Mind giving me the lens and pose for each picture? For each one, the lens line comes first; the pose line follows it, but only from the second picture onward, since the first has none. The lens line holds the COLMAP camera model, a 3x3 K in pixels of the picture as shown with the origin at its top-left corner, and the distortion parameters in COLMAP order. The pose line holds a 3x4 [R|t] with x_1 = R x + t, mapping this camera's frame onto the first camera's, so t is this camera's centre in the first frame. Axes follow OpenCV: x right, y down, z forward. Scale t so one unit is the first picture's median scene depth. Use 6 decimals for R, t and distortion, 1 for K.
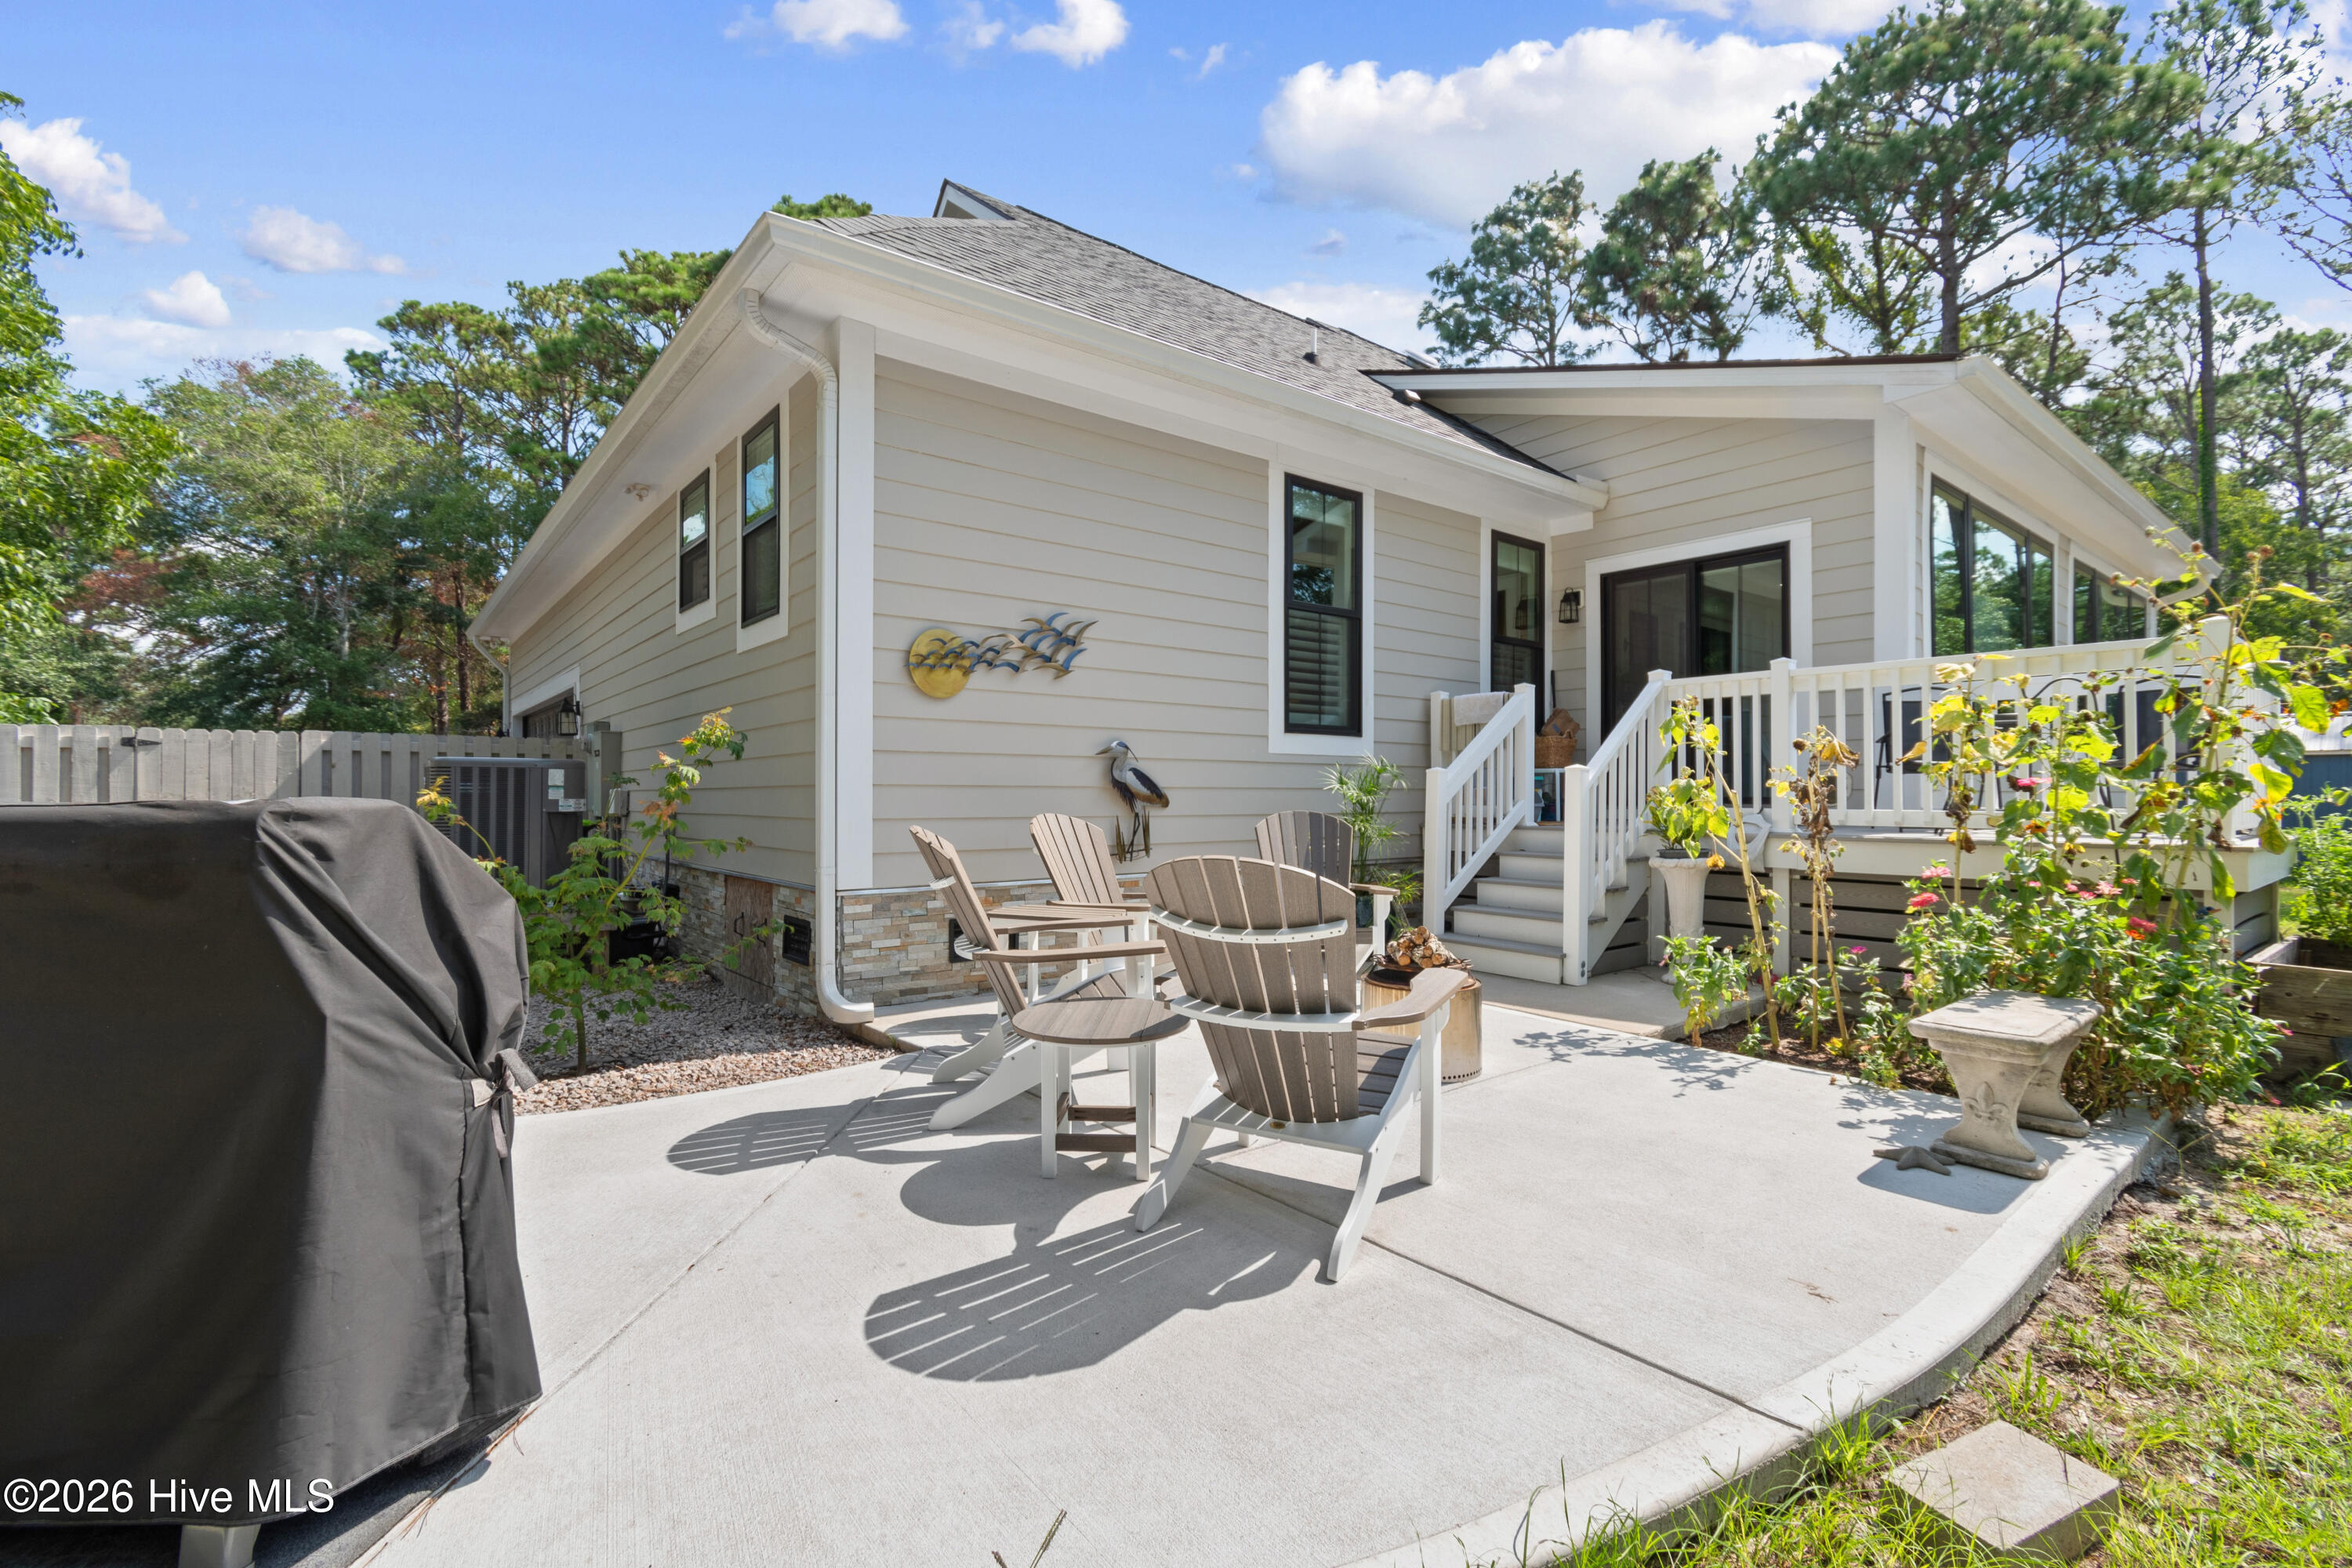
lens RADIAL K [[1037.2, 0, 1183.0], [0, 1037.2, 790.9], [0, 0, 1]] dist [0.006643, -0.002717]
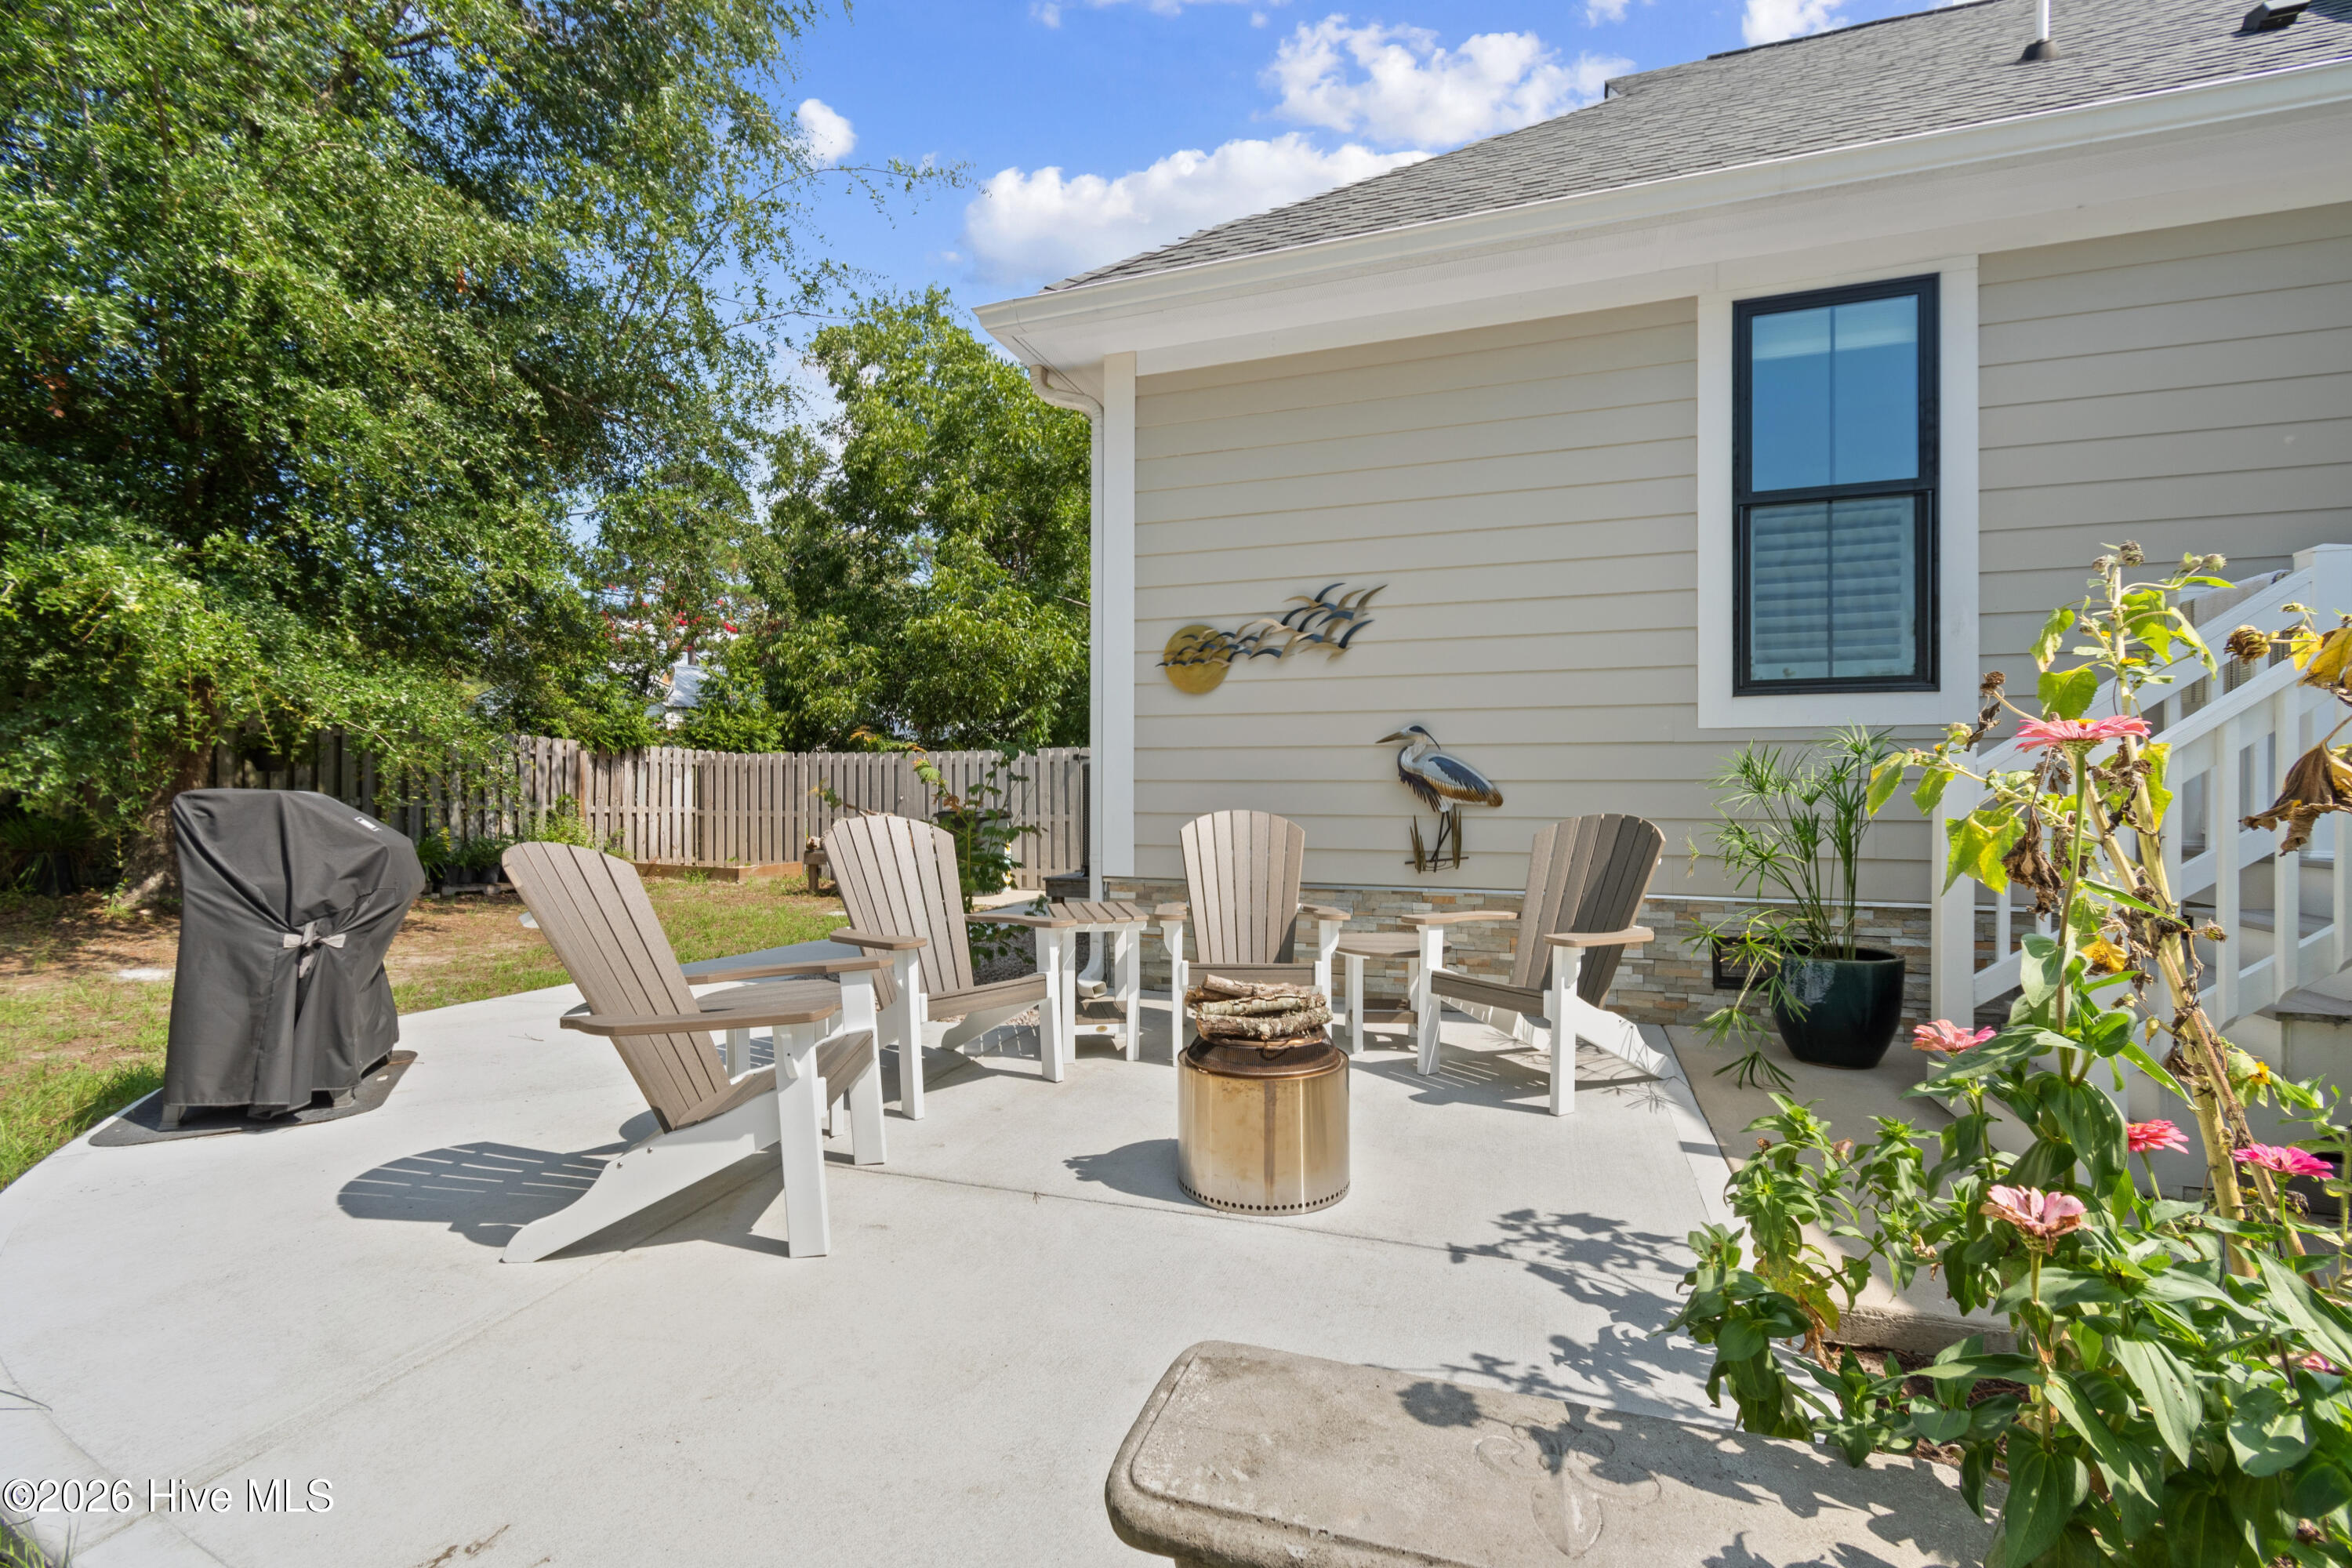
lens RADIAL K [[1037.2, 0, 1191.0], [0, 1037.2, 791.8], [0, 0, 1]] dist [0.006643, -0.002717]
pose [[0.530788, -0.003196, -0.847498, 0.572675], [0.000594, 0.999994, -0.003400, 0.008080], [0.847504, 0.001301, 0.530787, 0.433215]]
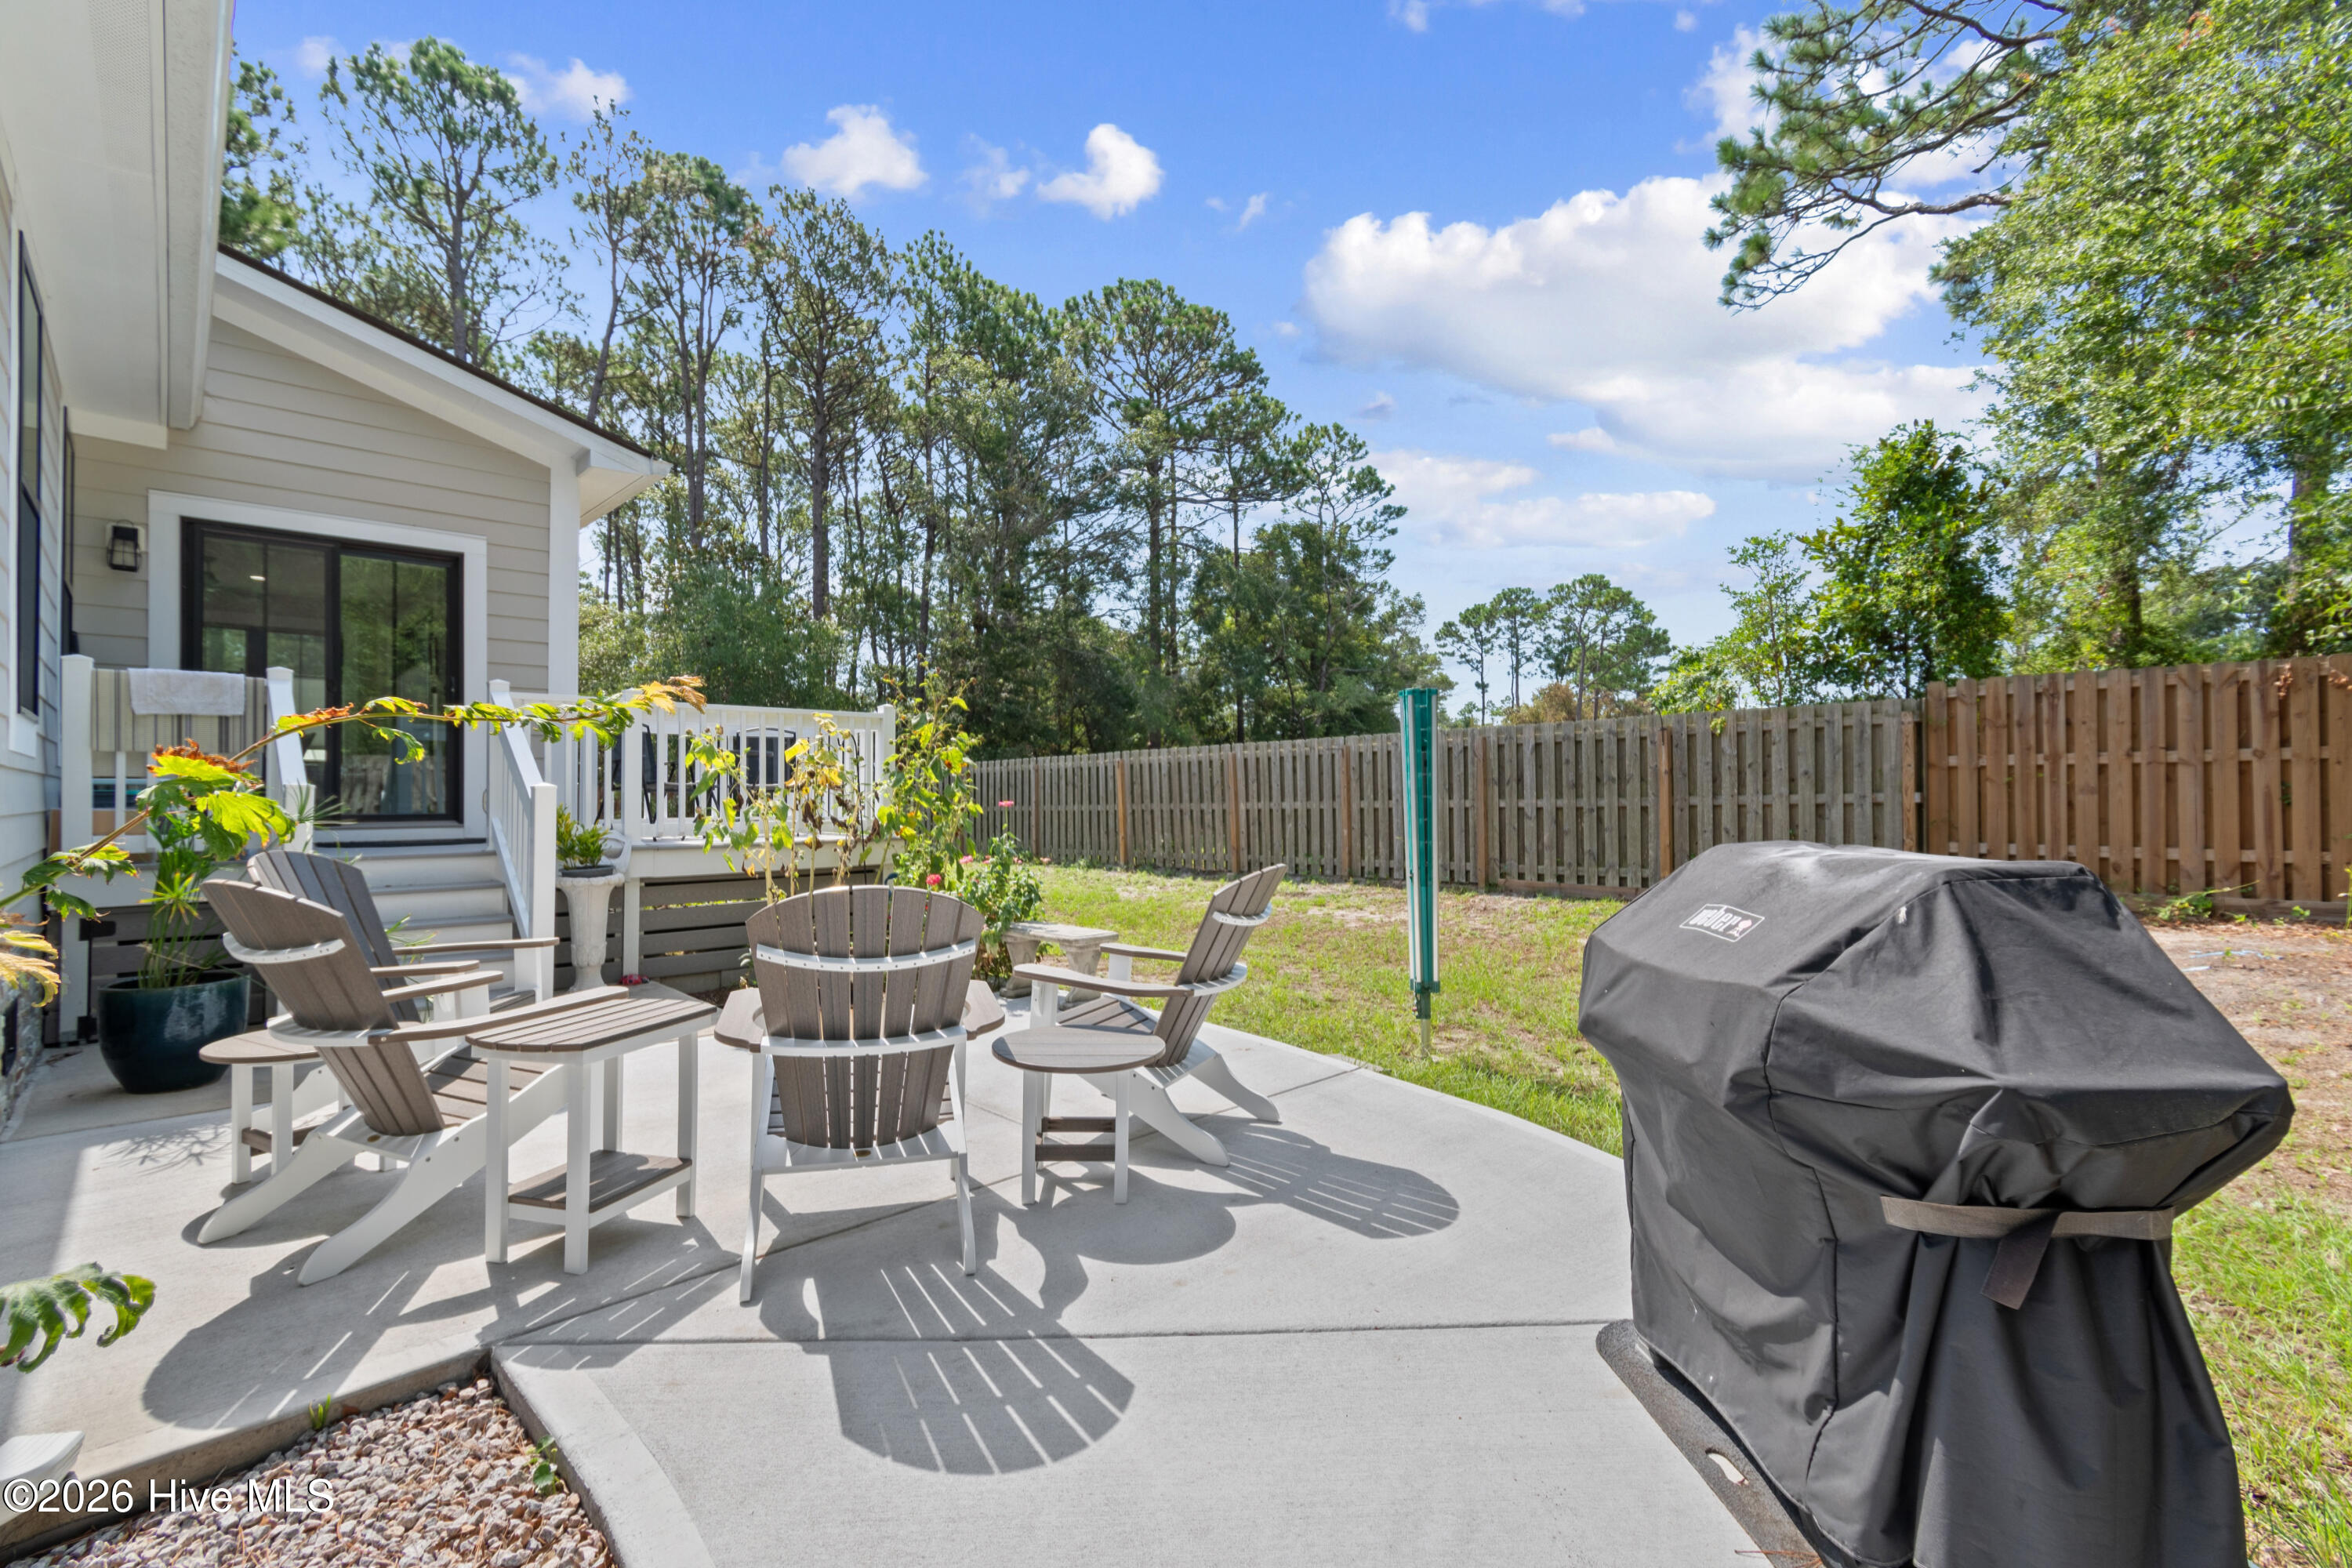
lens RADIAL K [[1037.2, 0, 1180.2], [0, 1037.2, 784.2], [0, 0, 1]] dist [0.006643, -0.002717]
pose [[-0.101276, 0.011708, 0.994789, -0.603544], [0.001304, 0.999931, -0.011636, -0.011745], [-0.994857, 0.000119, -0.101285, 0.550229]]
